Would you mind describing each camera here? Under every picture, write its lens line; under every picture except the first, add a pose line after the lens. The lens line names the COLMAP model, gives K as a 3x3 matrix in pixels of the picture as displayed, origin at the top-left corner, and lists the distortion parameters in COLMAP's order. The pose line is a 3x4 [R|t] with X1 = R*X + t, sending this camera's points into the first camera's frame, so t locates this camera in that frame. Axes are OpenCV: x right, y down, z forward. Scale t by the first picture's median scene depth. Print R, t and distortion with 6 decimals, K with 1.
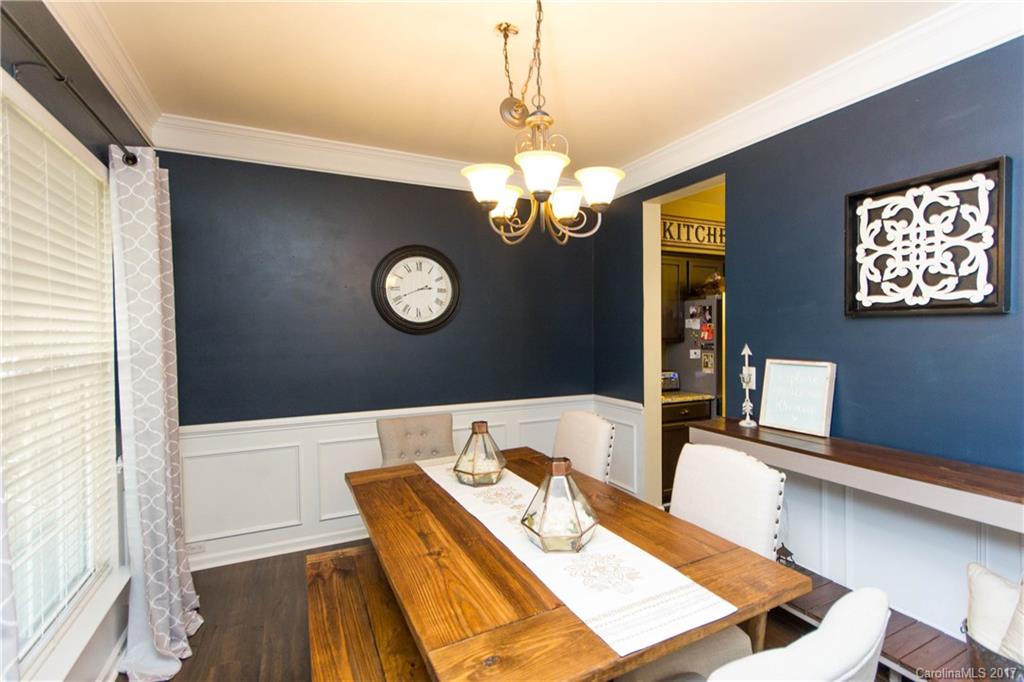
lens RADIAL K [[487.6, 0, 541.7], [0, 487.6, 337.7], [0, 0, 1]] dist [-0.000196, 0.000920]
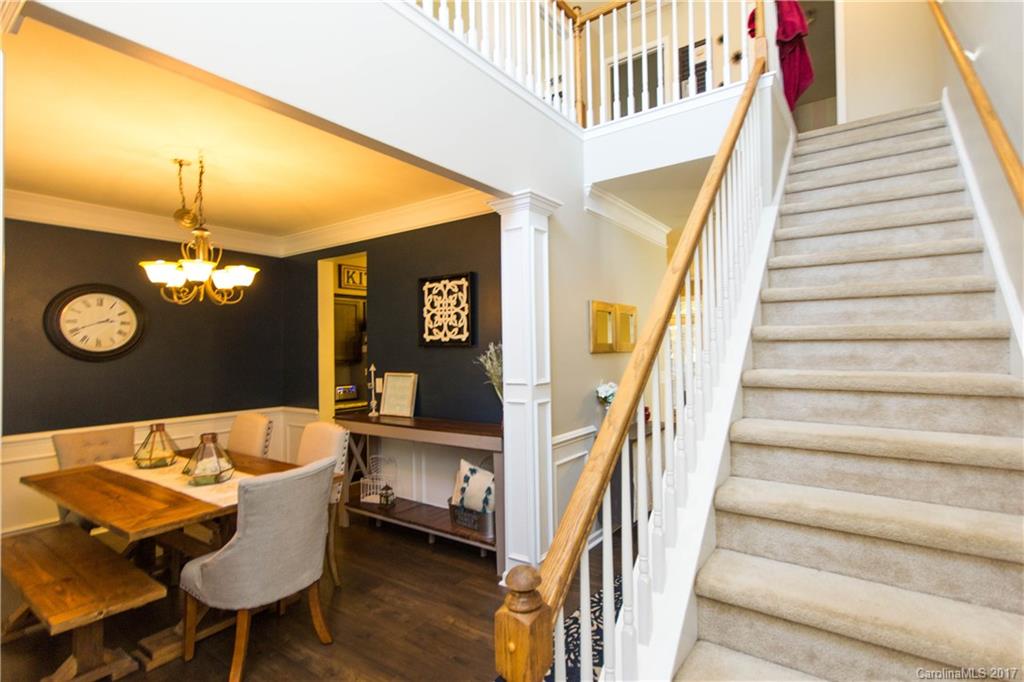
lens RADIAL K [[487.6, 0, 541.7], [0, 487.6, 337.7], [0, 0, 1]] dist [-0.000196, 0.000920]
pose [[0.876918, 0.002269, 0.480635, 0.170431], [0.017730, 0.999156, -0.037066, -0.003811], [-0.480313, 0.041026, 0.876137, -0.786790]]
